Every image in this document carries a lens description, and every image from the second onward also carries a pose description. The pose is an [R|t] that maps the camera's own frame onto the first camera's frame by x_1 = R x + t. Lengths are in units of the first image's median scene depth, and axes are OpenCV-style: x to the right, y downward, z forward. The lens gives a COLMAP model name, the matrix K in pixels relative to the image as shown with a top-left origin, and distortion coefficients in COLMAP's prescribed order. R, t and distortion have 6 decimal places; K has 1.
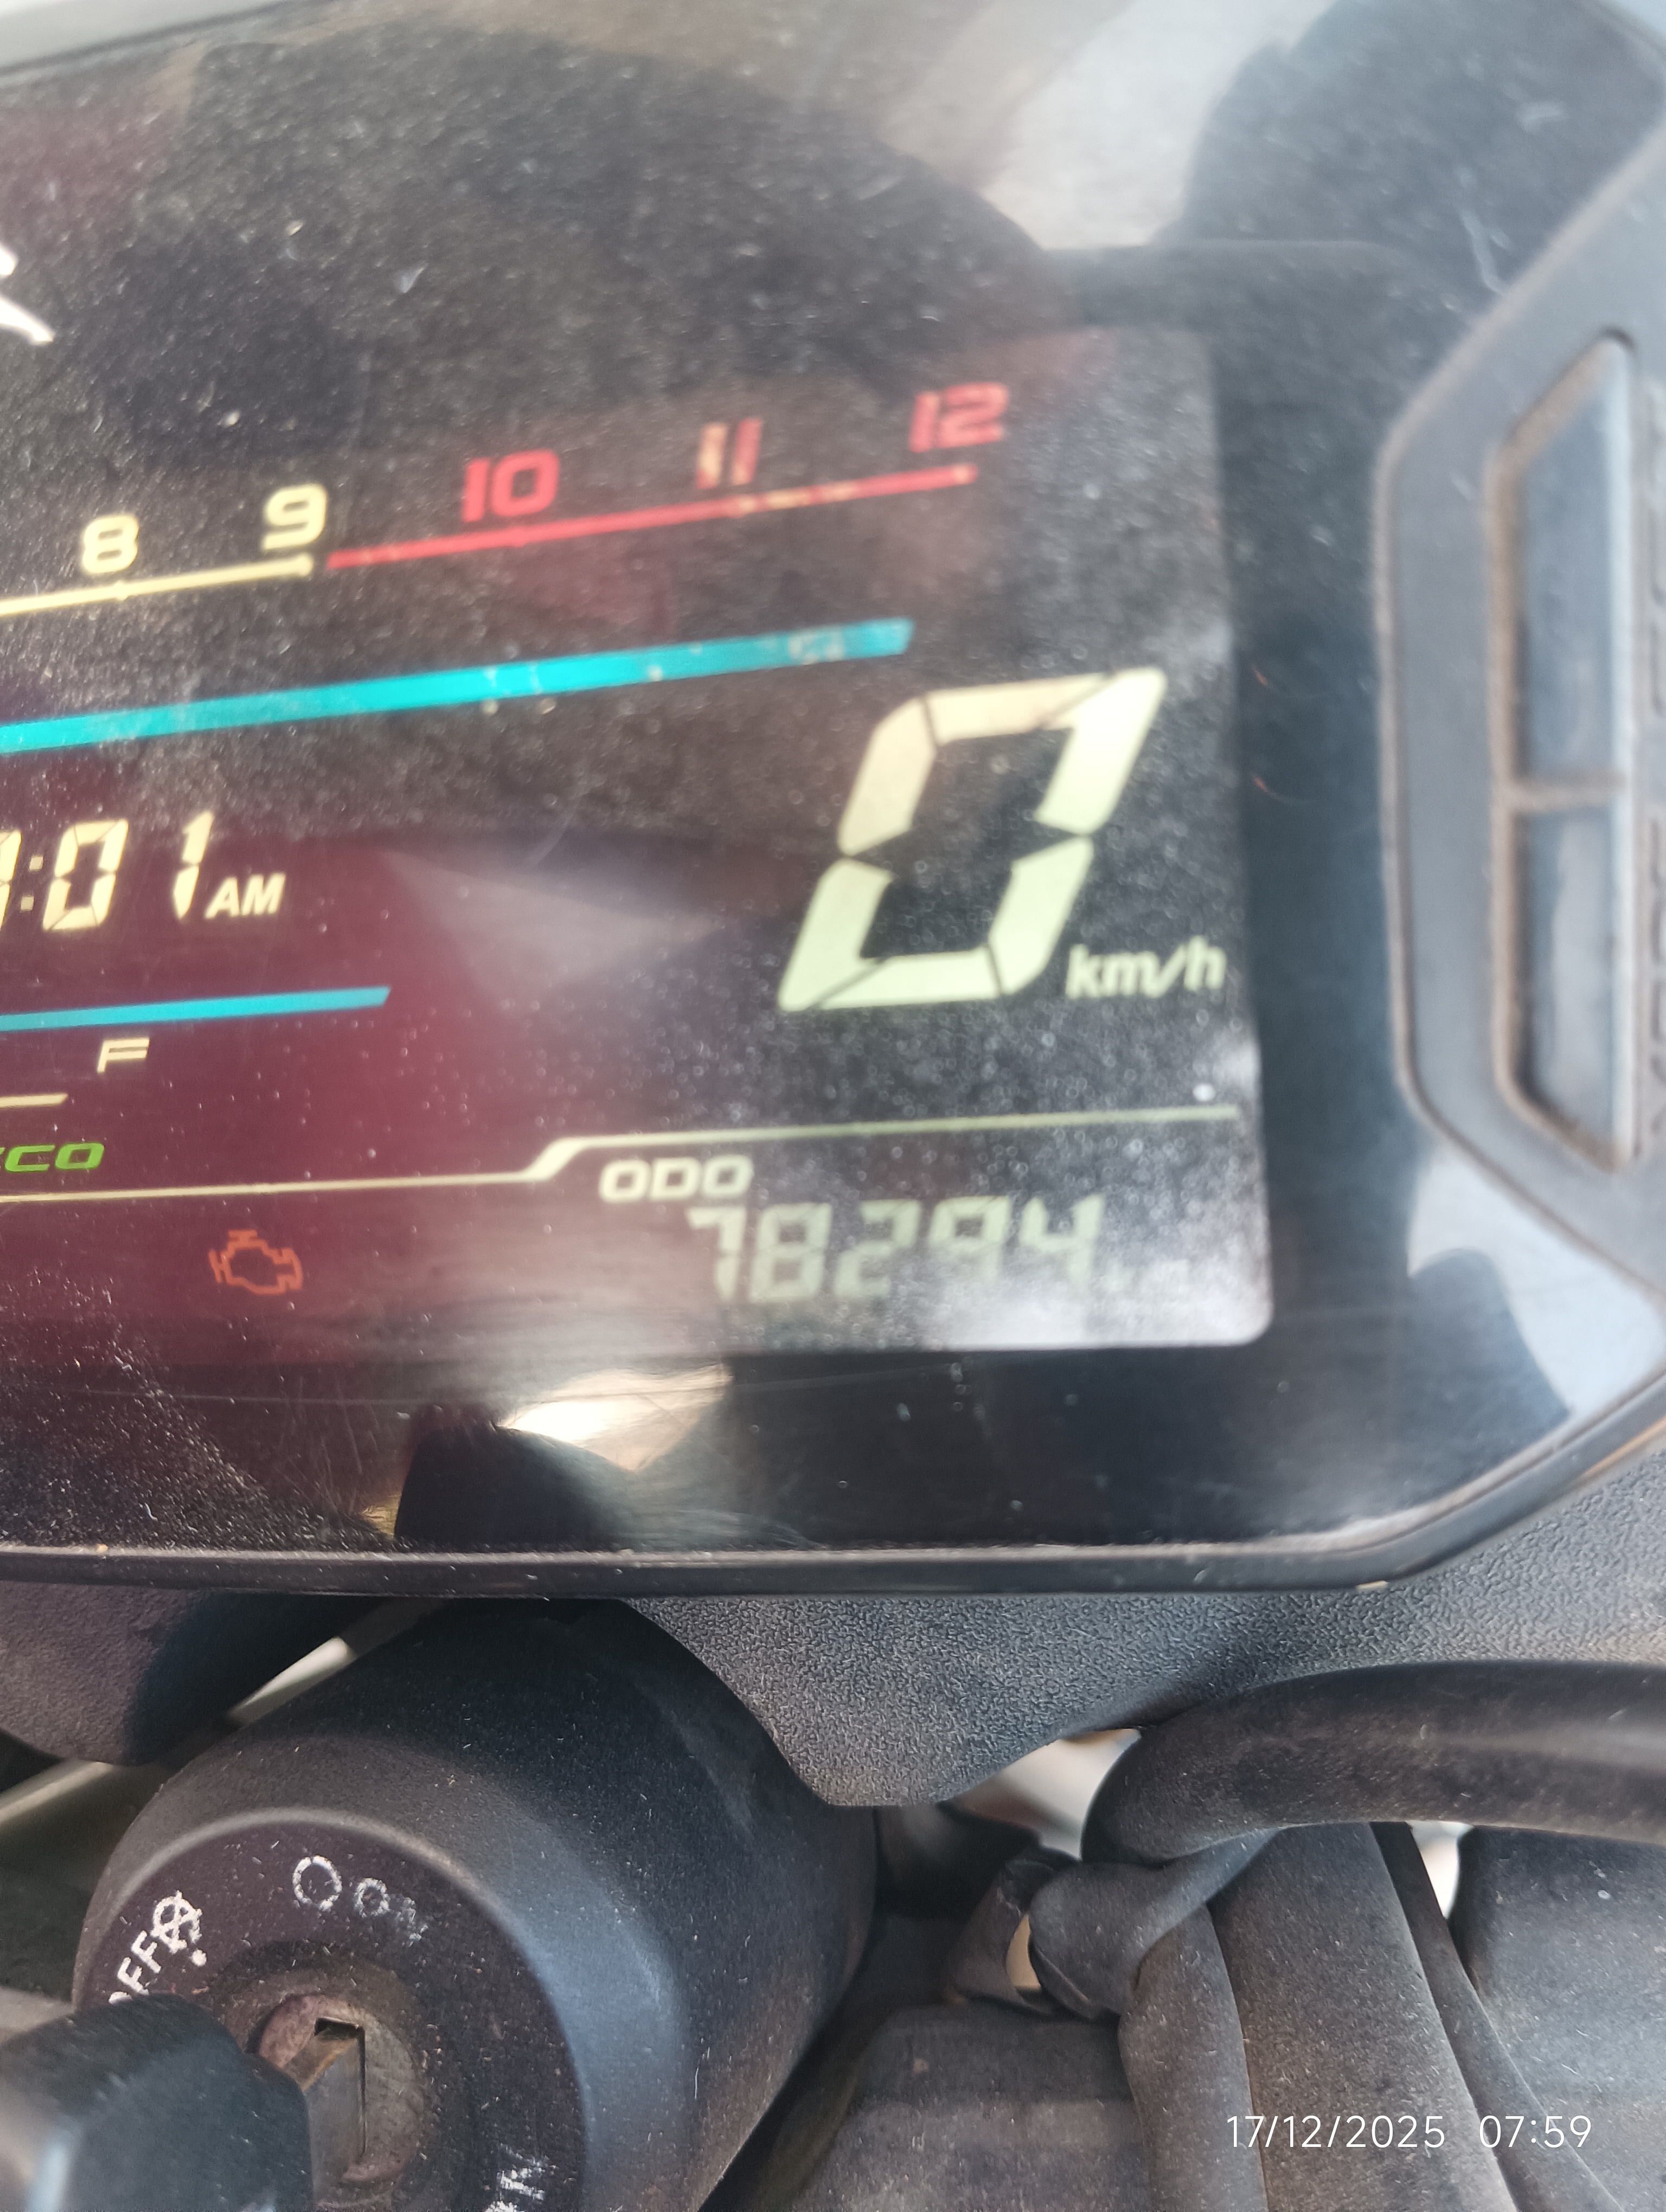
lens RADIAL K [[1960.1, 0, 842.7], [0, 1960.1, 1102.2], [0, 0, 1]] dist [0.045992, -0.181388]
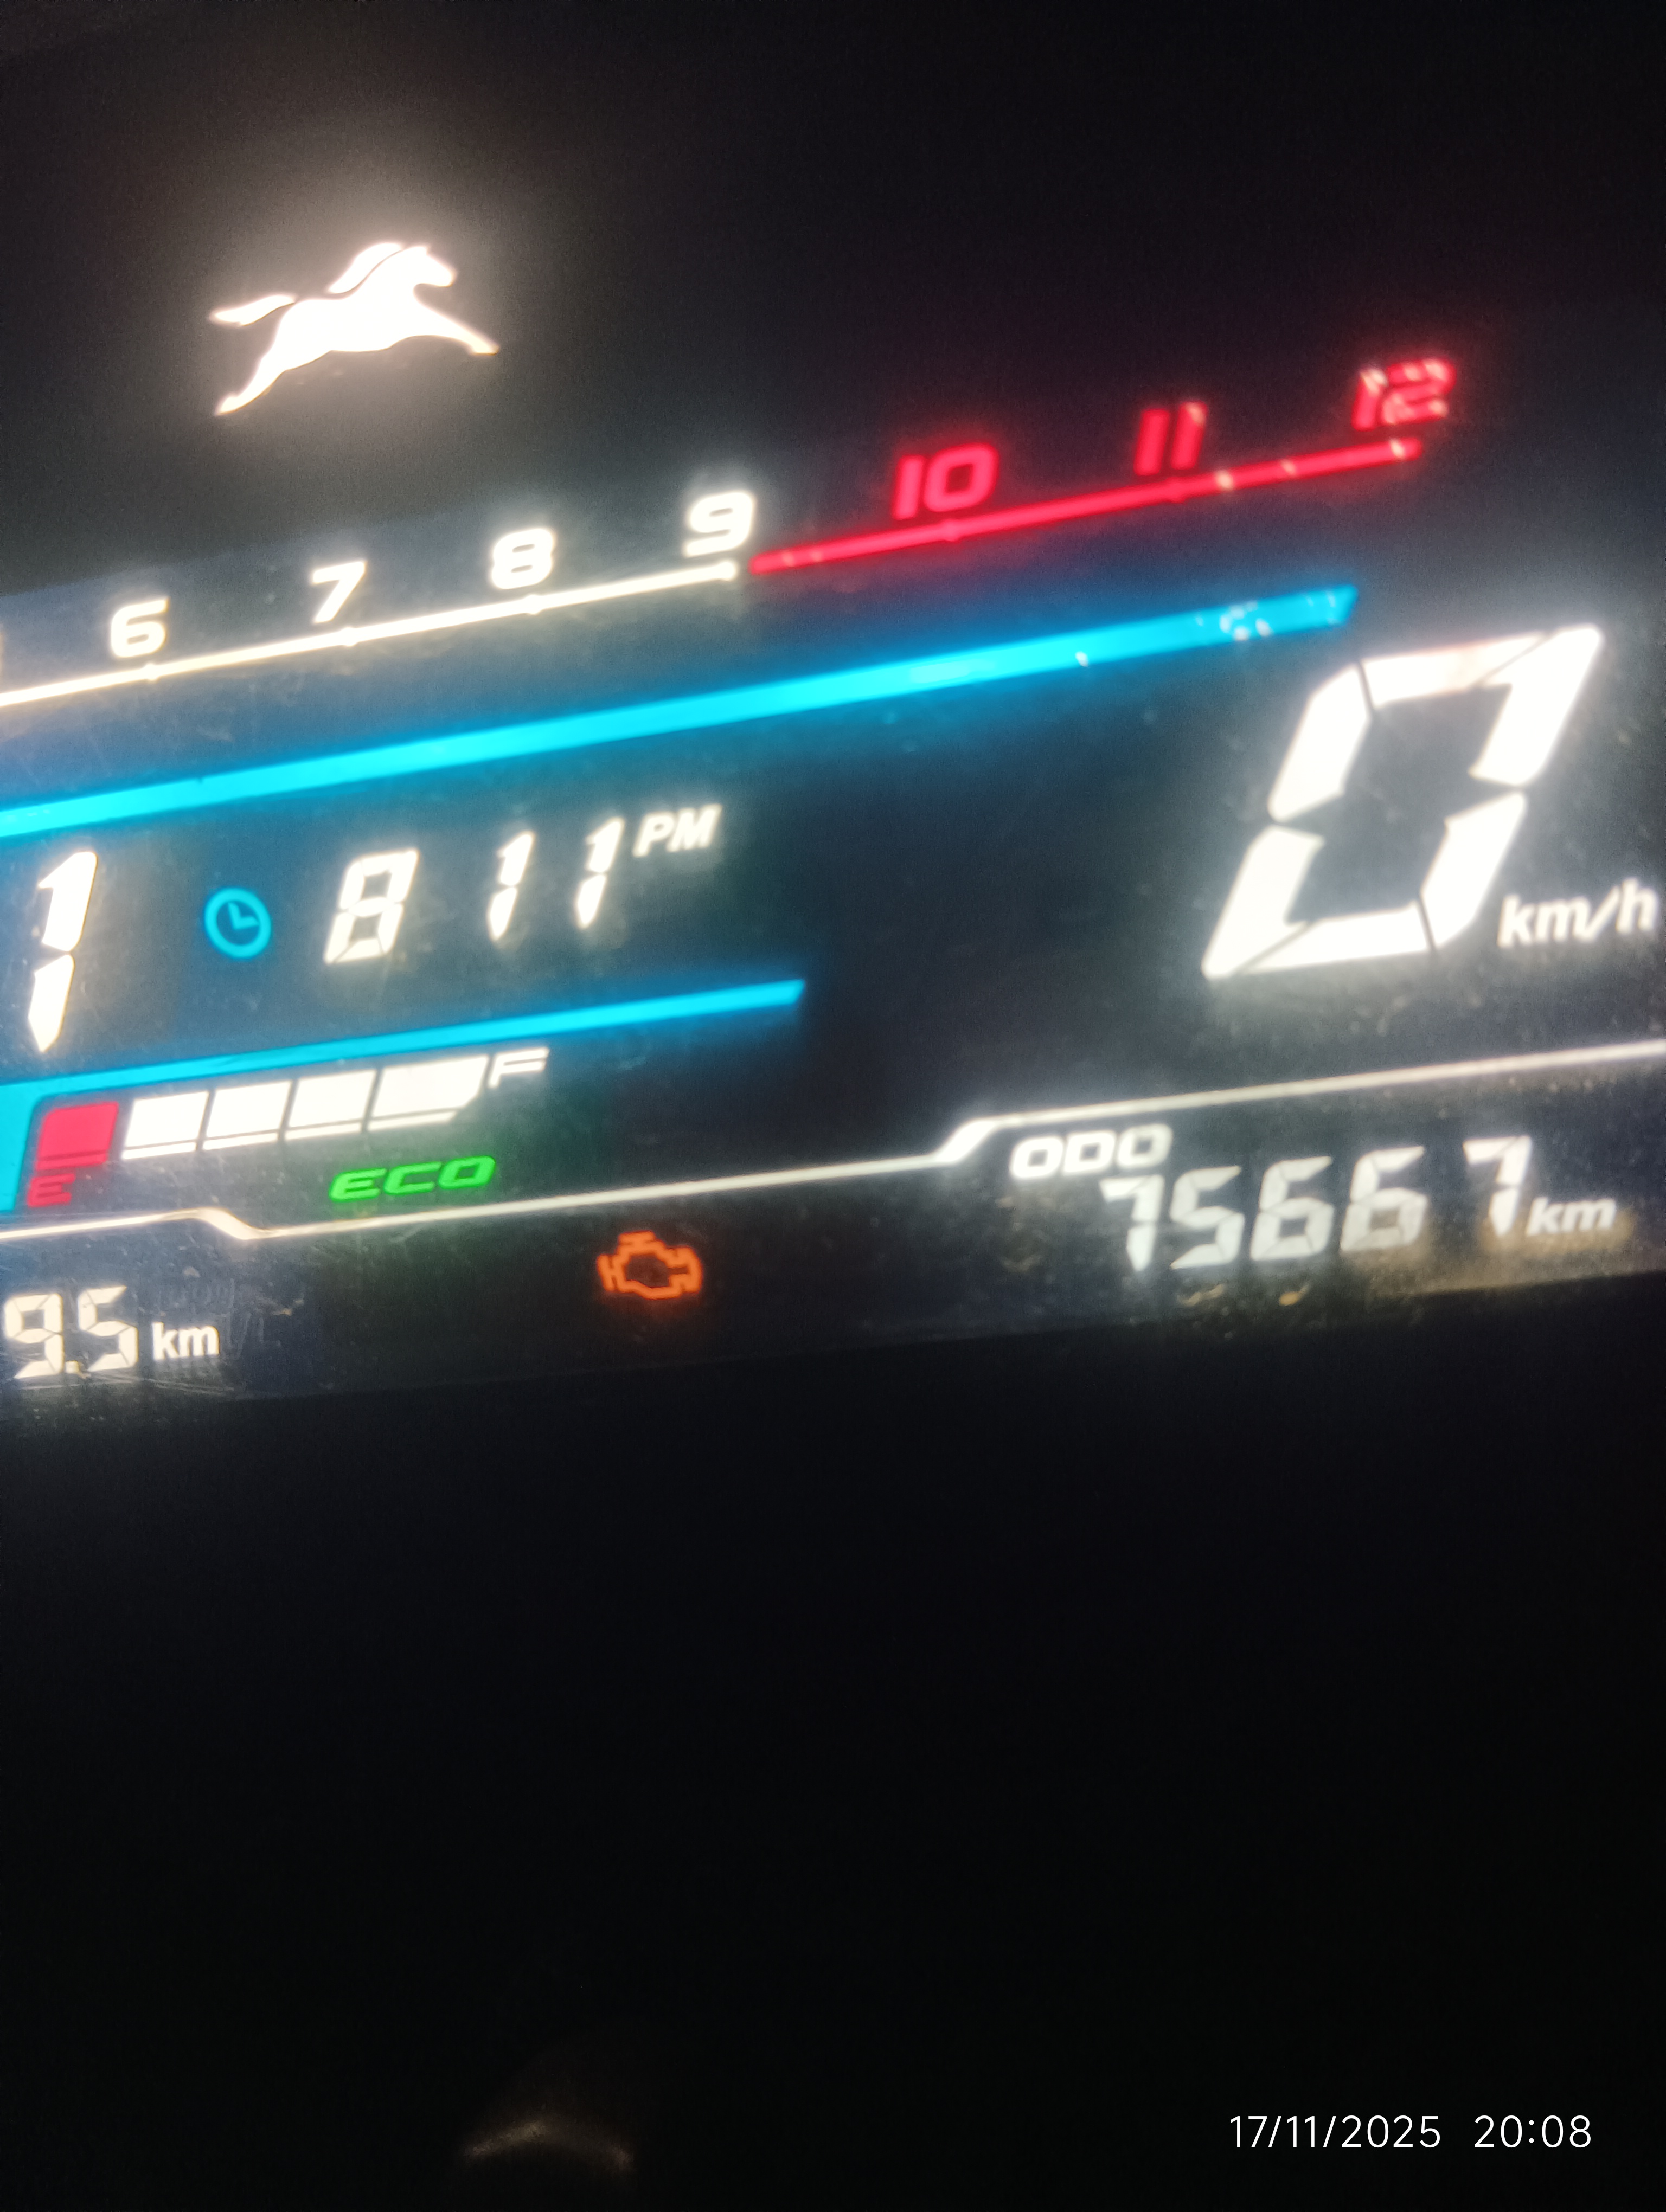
lens RADIAL K [[1960.1, 0, 812.8], [0, 1960.1, 1107.5], [0, 0, 1]] dist [0.045992, -0.181388]
pose [[0.996873, -0.060660, 0.050643, -0.278398], [0.061718, 0.997901, -0.019594, 0.026709], [-0.049348, 0.022658, 0.998525, -0.016064]]
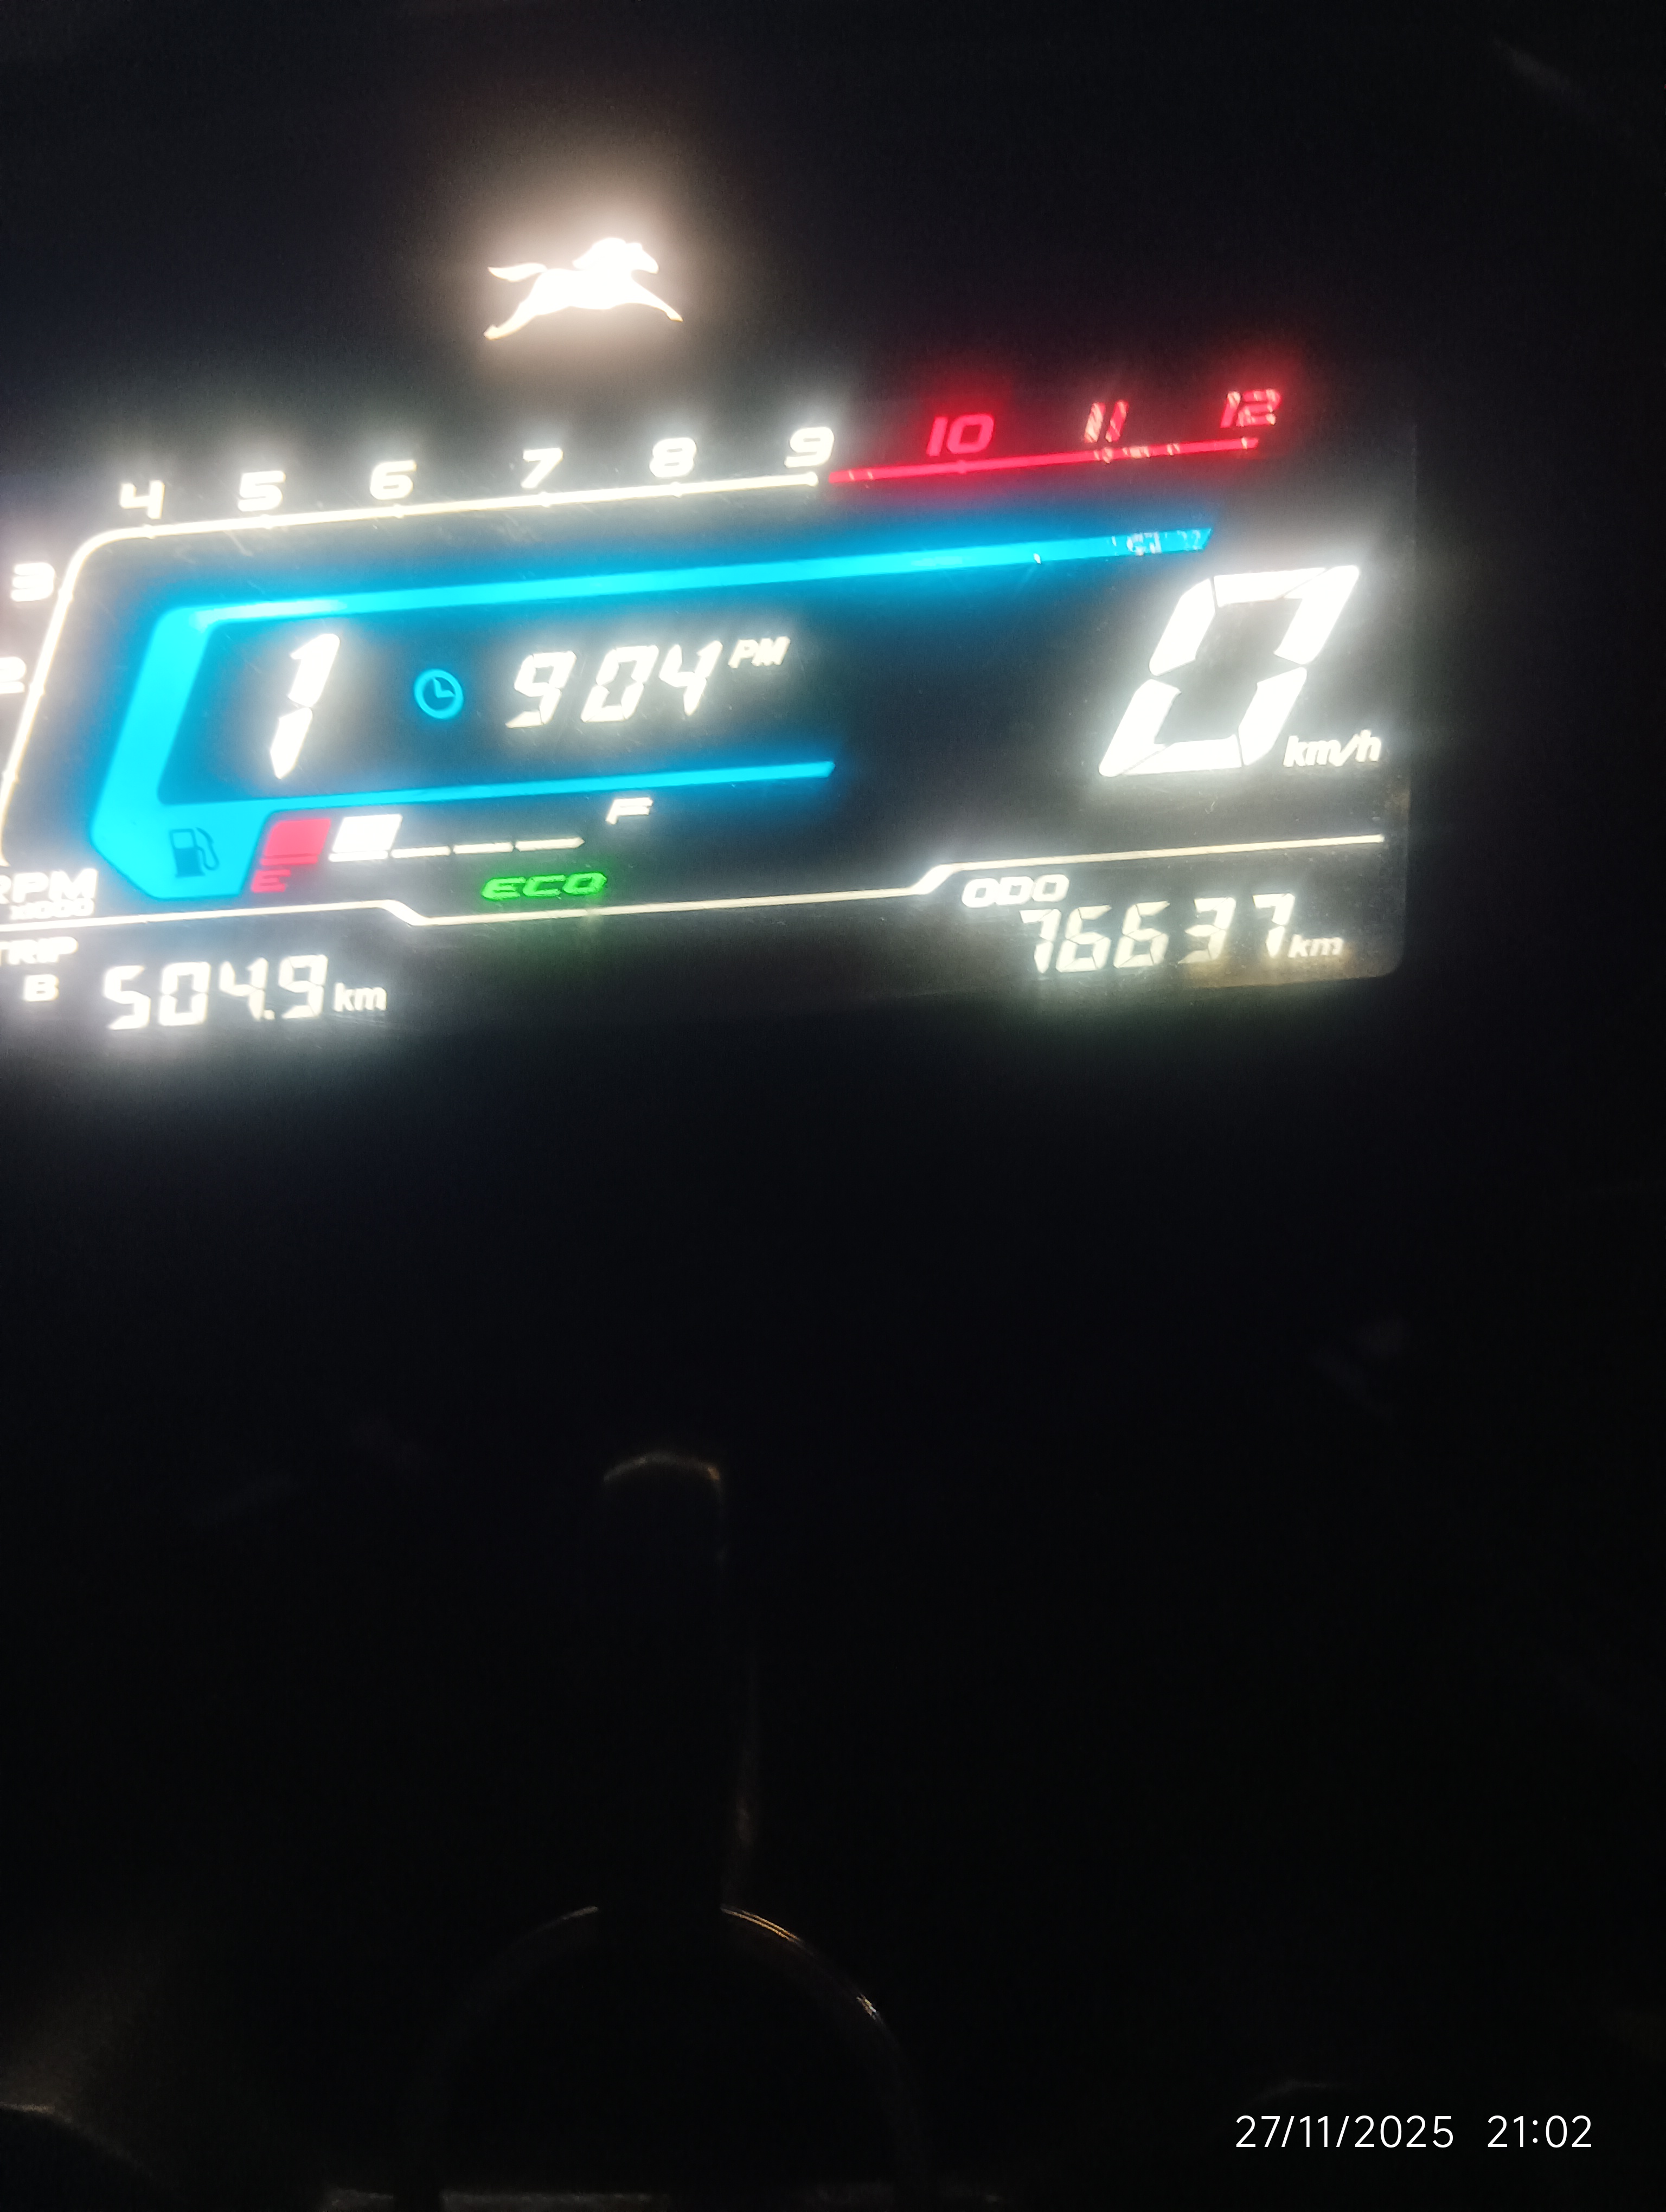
lens RADIAL K [[1960.1, 0, 835.6], [0, 1960.1, 1109.6], [0, 0, 1]] dist [0.045992, -0.181388]
pose [[0.981034, -0.009326, 0.193612, -0.522807], [0.007856, 0.999934, 0.008360, 0.196955], [-0.193678, -0.006680, 0.981042, -0.491317]]
